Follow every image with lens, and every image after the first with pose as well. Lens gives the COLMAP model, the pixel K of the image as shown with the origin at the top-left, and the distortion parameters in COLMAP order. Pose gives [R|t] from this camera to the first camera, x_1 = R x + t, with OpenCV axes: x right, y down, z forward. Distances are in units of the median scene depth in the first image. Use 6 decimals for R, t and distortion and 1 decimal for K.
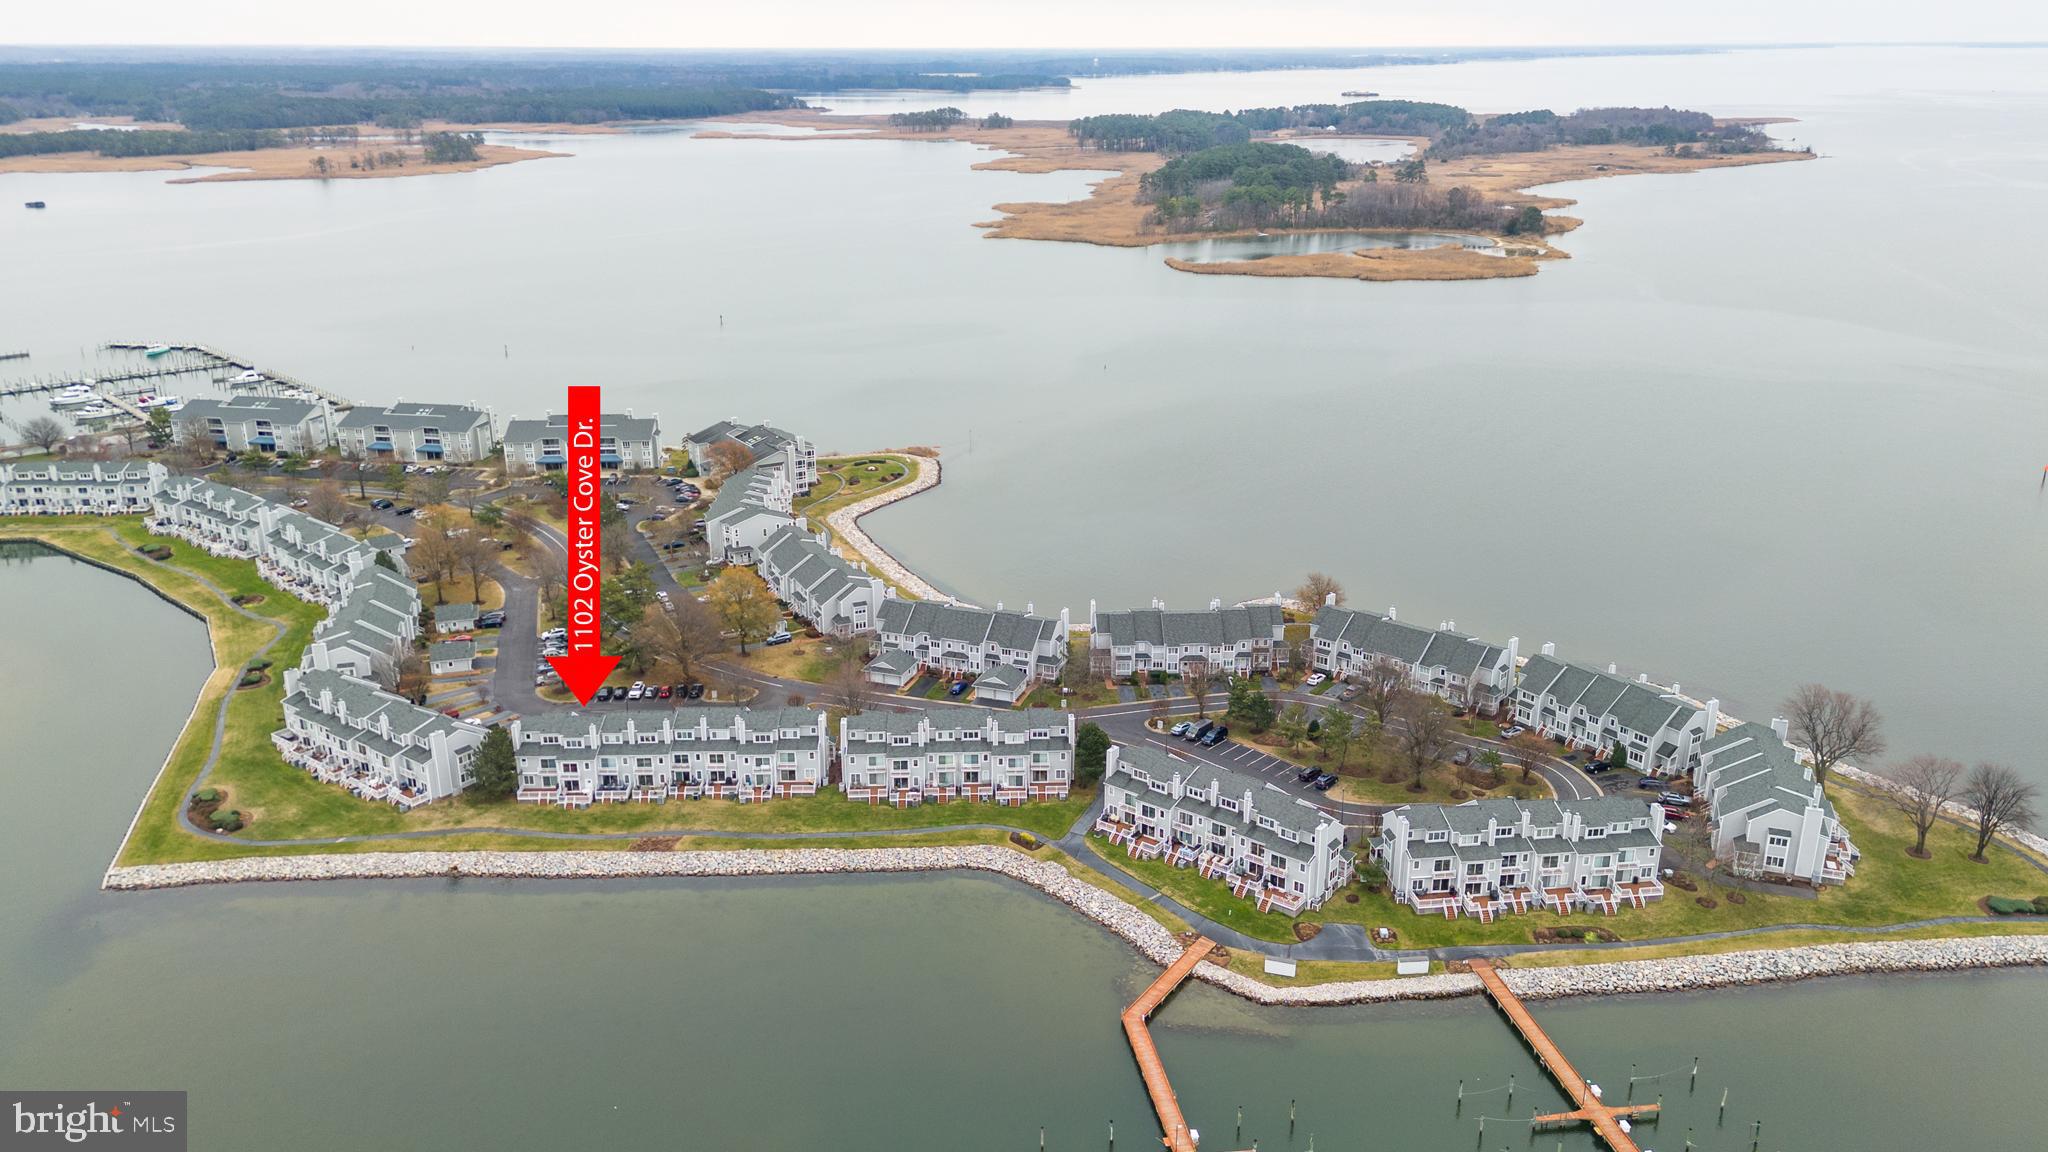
lens RADIAL K [[1529.0, 0, 1018.8], [0, 1529.0, 522.4], [0, 0, 1]] dist [0.083651, -0.086055]
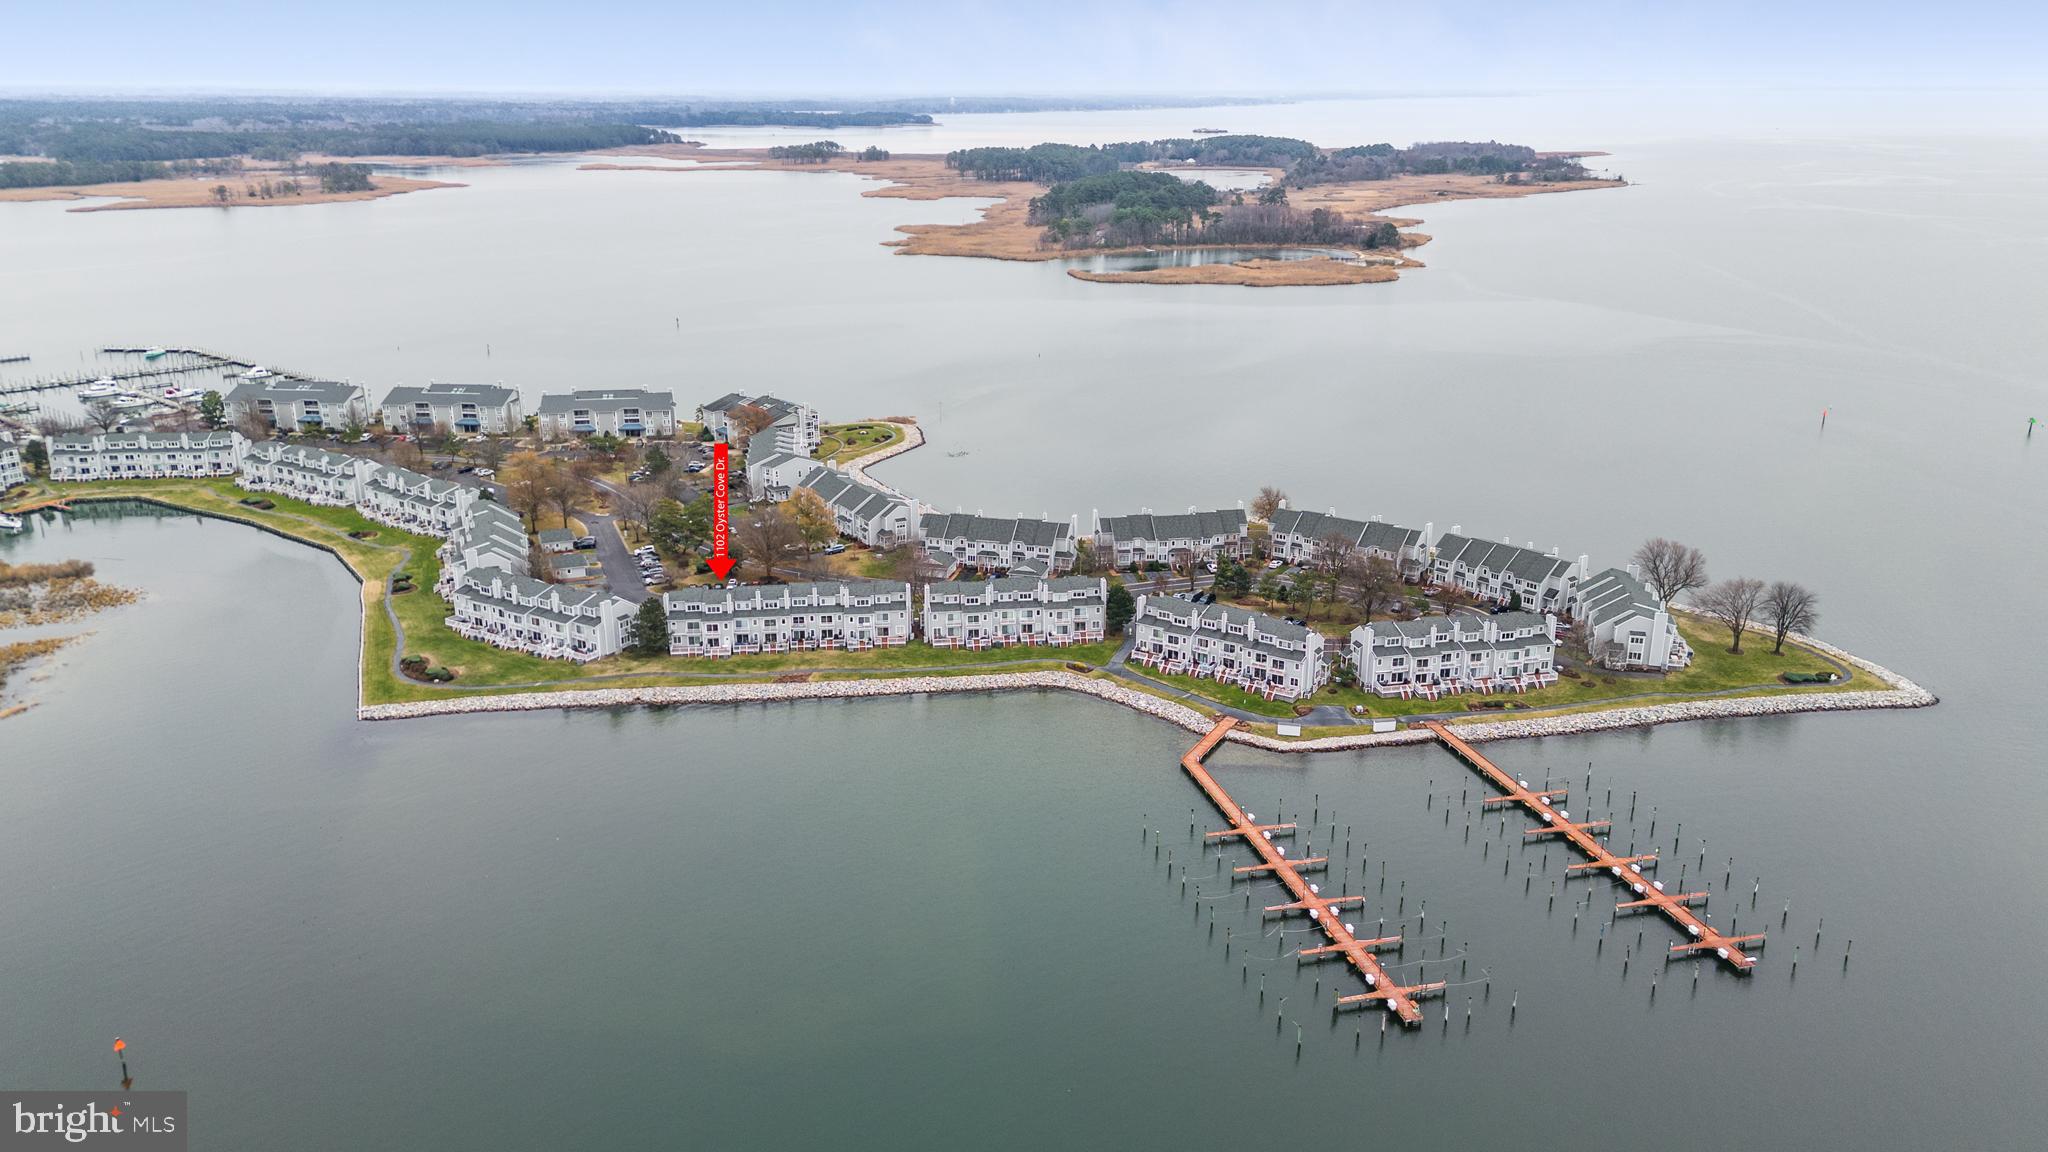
lens RADIAL K [[1494.6, 0, 1017.1], [0, 1494.6, 538.8], [0, 0, 1]] dist [0.086908, -0.085757]
pose [[0.995899, -0.024029, 0.087221, -0.113422], [0.024696, 0.999673, -0.006579, 0.077049], [-0.087035, 0.008706, 0.996167, -0.187522]]
